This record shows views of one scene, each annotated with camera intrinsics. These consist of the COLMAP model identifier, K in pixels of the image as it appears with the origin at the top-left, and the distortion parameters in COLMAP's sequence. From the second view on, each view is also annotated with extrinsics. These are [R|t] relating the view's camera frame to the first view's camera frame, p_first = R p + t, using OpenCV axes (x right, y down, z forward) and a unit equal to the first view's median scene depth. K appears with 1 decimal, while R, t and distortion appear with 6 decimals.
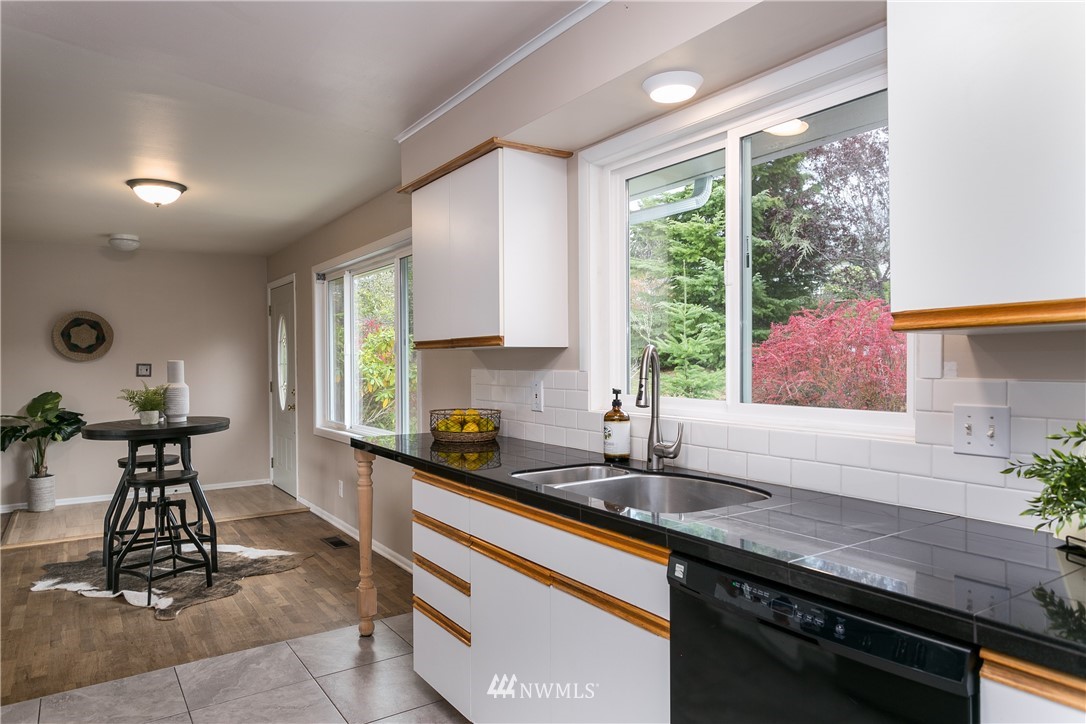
lens RADIAL K [[689.2, 0, 538.0], [0, 689.2, 364.9], [0, 0, 1]] dist [0.002935, -0.000970]
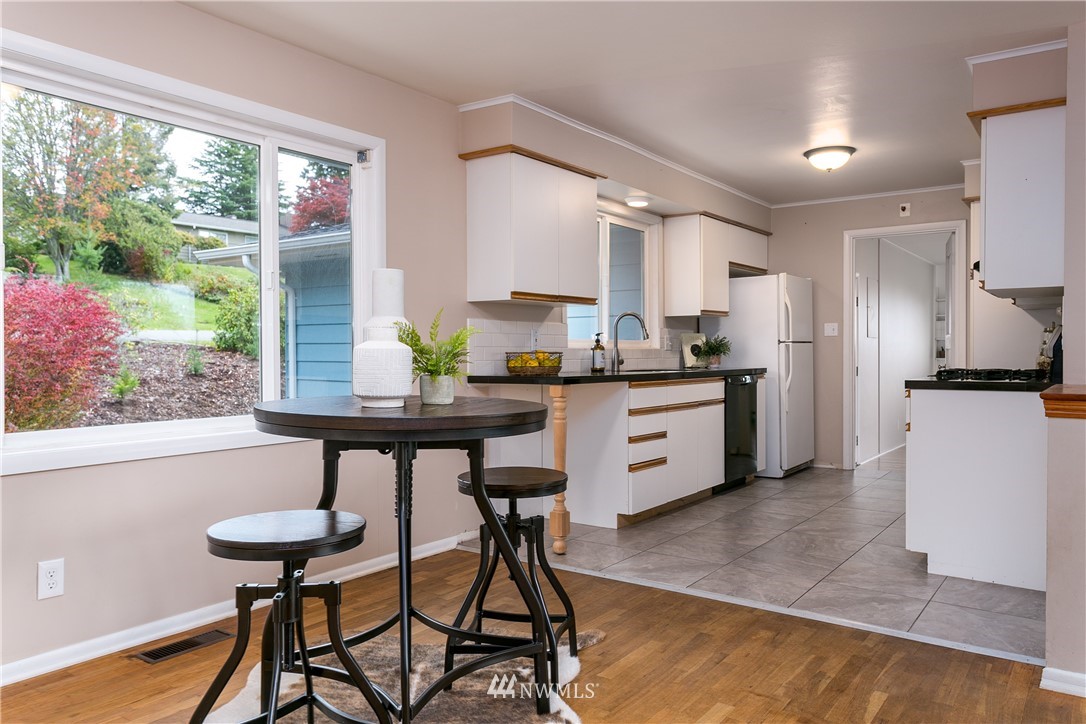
lens RADIAL K [[783.9, 0, 541.3], [0, 783.9, 363.6], [0, 0, 1]] dist [0.011592, -0.000548]
pose [[-0.347647, -0.006748, 0.937601, -1.244386], [0.011914, 0.999862, 0.011614, 0.061665], [-0.937550, 0.015208, -0.347519, 1.280370]]
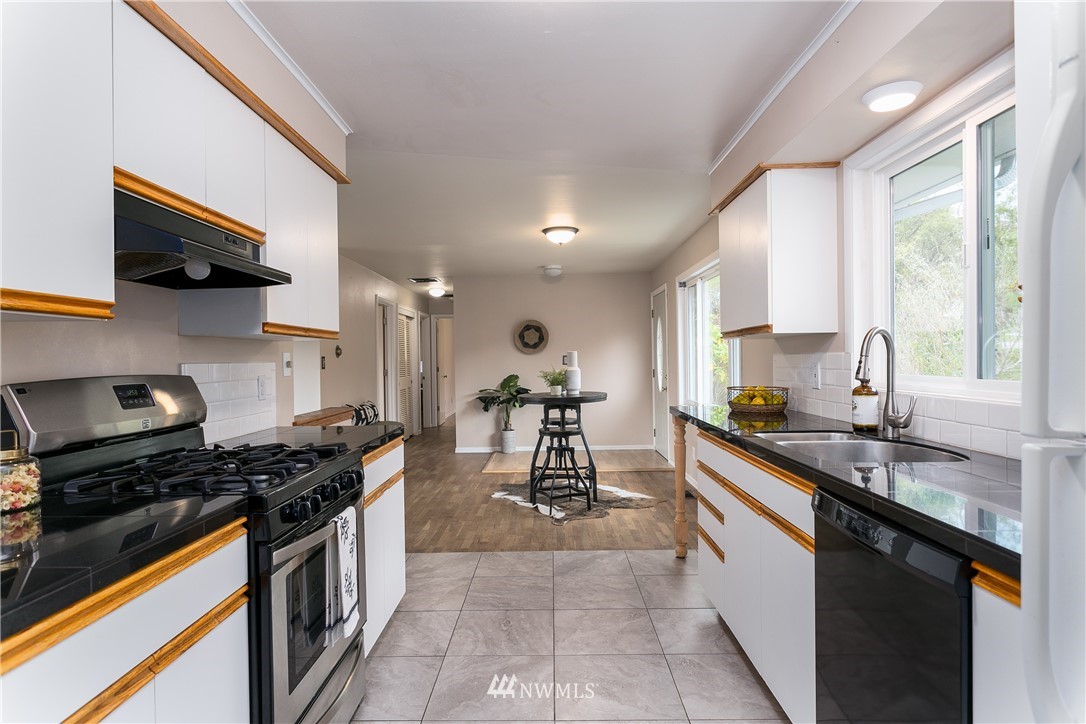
lens RADIAL K [[608.8, 0, 542.5], [0, 608.8, 364.4], [0, 0, 1]] dist [0.006505, -0.001824]
pose [[0.821447, 0.001067, -0.570284, 0.170071], [0.002785, 0.999979, 0.005882, 0.015755], [0.570278, -0.006420, 0.821426, -0.086150]]
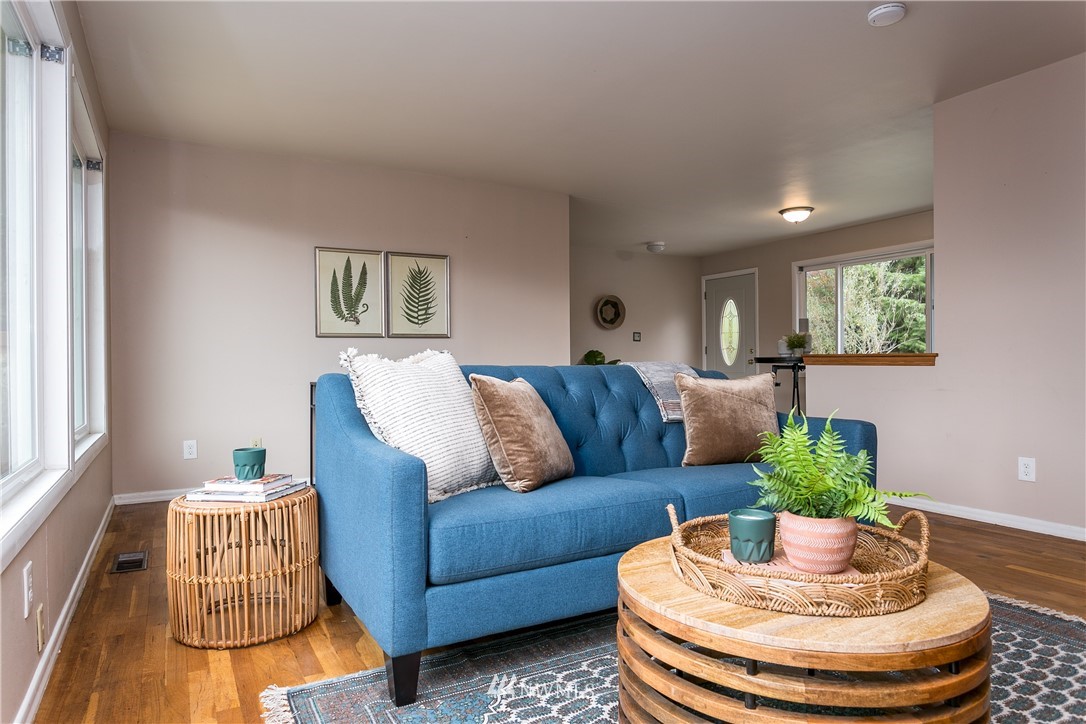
lens RADIAL K [[663.2, 0, 544.8], [0, 663.2, 369.0], [0, 0, 1]] dist [0.003257, -0.001033]
pose [[0.996427, -0.000226, -0.084463, -1.168568], [0.000506, 0.999994, 0.003294, 0.126169], [0.084462, -0.003325, 0.996421, -0.700754]]
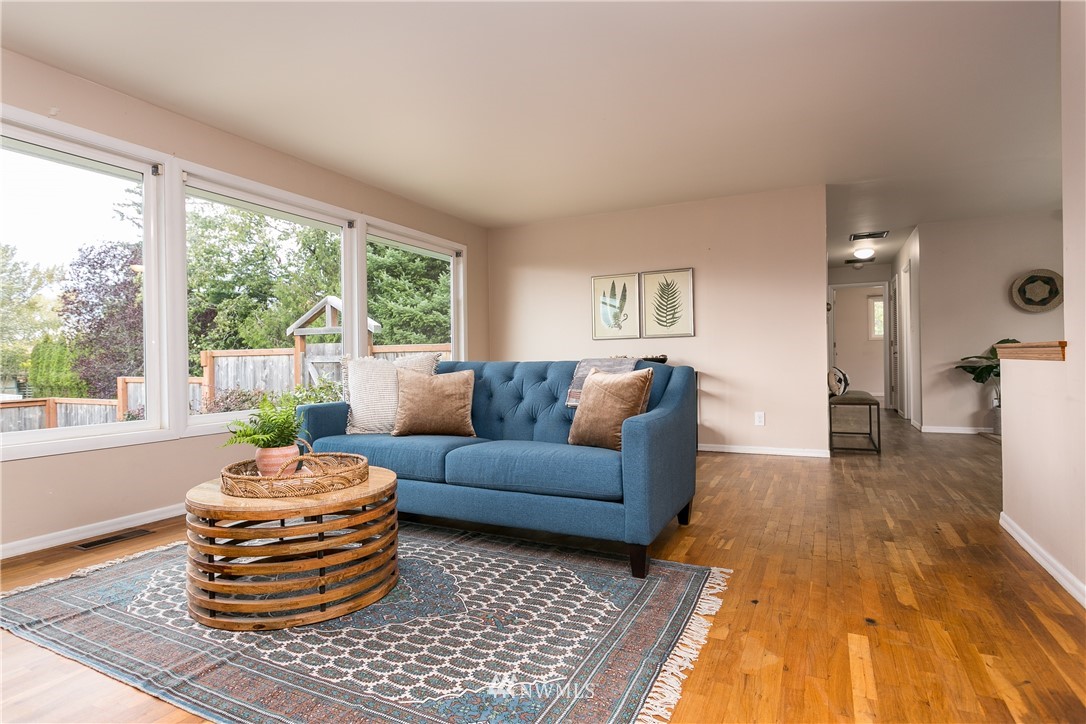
lens RADIAL K [[584.6, 0, 538.2], [0, 584.6, 365.2], [0, 0, 1]] dist [0.005317, 0.002196]
pose [[0.500108, 0.006122, -0.865942, -0.384613], [0.004428, 0.999944, 0.009626, 0.120927], [0.865952, -0.008649, 0.500053, -0.384509]]
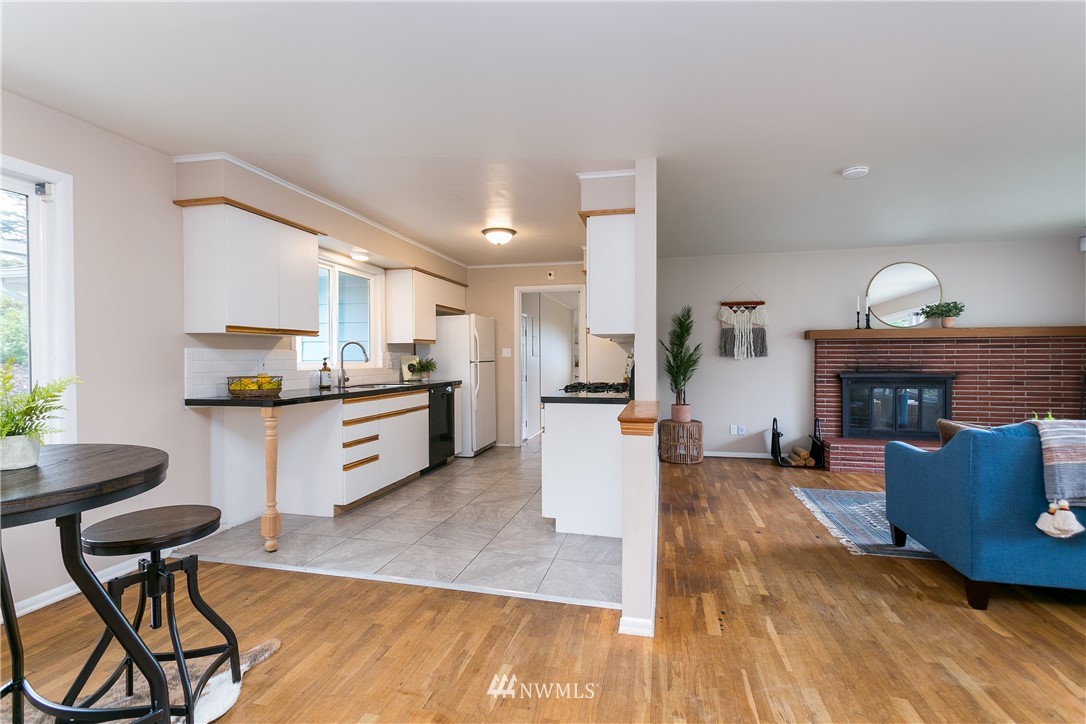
lens RADIAL K [[511.5, 0, 539.0], [0, 511.5, 361.8], [0, 0, 1]] dist [0.008536, 0.000359]
pose [[-0.675253, 0.002359, 0.737582, -1.140212], [0.011829, 0.999901, 0.007631, 0.029749], [-0.737491, 0.013877, -0.675214, 1.116631]]
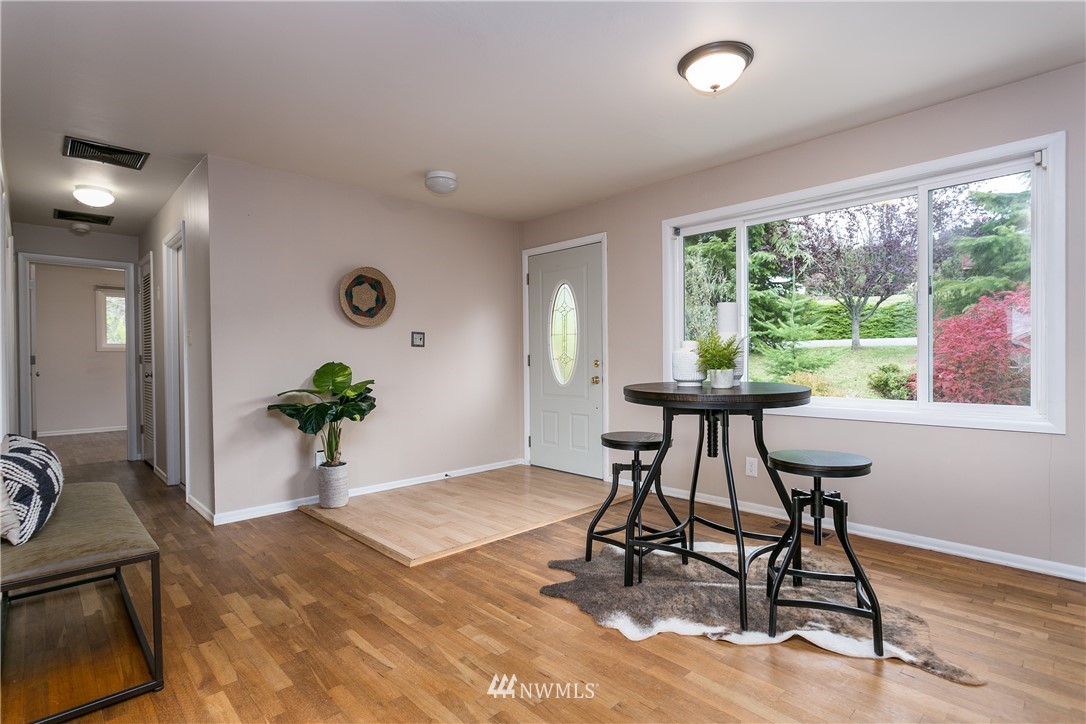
lens RADIAL K [[538.0, 0, 542.6], [0, 538.0, 362.4], [0, 0, 1]] dist [-0.004768, 0.000502]
pose [[0.986157, -0.001786, 0.165806, -0.957298], [0.002038, 0.999997, -0.001348, 0.068945], [-0.165803, 0.001668, 0.986158, 0.543161]]
